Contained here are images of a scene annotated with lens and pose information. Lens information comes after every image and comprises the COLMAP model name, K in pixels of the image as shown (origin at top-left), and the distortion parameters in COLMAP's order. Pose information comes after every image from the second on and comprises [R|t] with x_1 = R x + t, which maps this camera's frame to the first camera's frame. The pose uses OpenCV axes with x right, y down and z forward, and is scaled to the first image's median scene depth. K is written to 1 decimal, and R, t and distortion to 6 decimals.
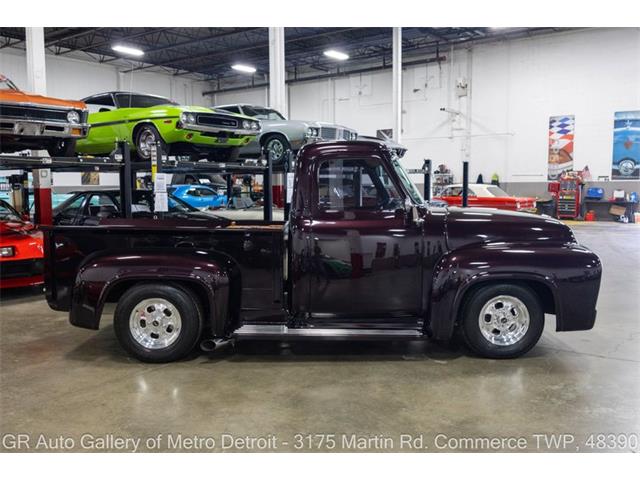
lens RADIAL K [[576.6, 0, 320.0], [0, 576.6, 240.0], [0, 0, 1]] dist [0.000656, -0.057315]
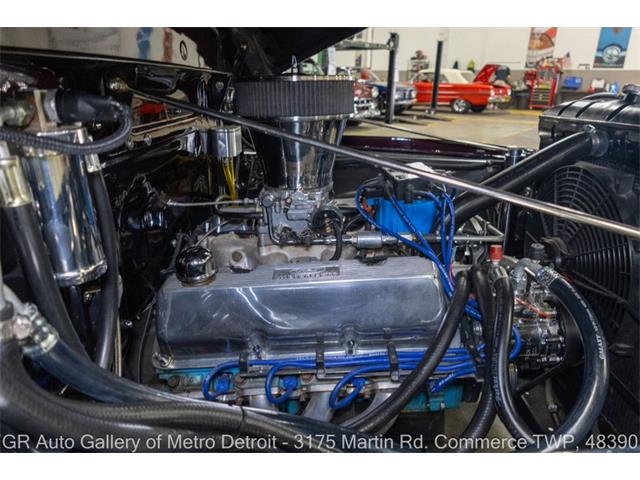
lens RADIAL K [[436.5, 0, 320.0], [0, 436.5, 240.0], [0, 0, 1]] dist [0.009780, -0.019983]
pose [[0.999662, 0.024005, -0.010015, 0.066914], [-0.020600, 0.965752, 0.258647, -0.006513], [0.015881, -0.258353, 0.965920, 0.217599]]
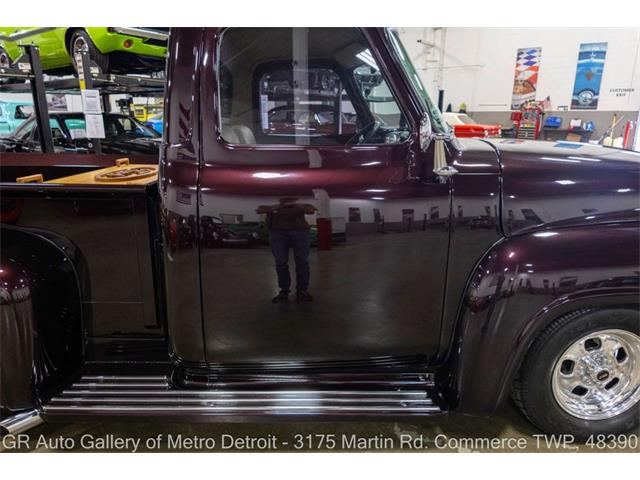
lens RADIAL K [[436.5, 0, 320.0], [0, 436.5, 240.0], [0, 0, 1]] dist [0.009780, -0.019983]
pose [[0.999845, 0.003662, 0.017229, 0.015170], [-0.006753, 0.983103, 0.182931, -0.009189], [-0.016268, -0.183019, 0.982975, 0.142943]]
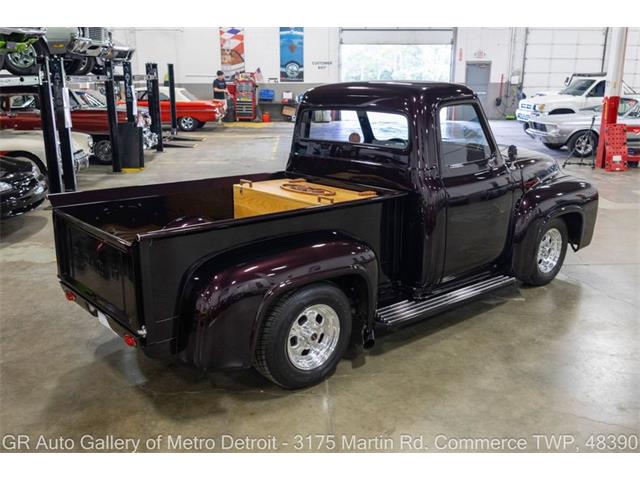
lens RADIAL K [[588.6, 0, 326.5], [0, 588.6, 236.4], [0, 0, 1]] dist [-0.002455, -0.018768]
pose [[0.764006, -0.162048, 0.624529, -0.157890], [0.052024, 0.980267, 0.190710, -0.028203], [-0.643109, -0.113213, 0.757360, 0.089735]]
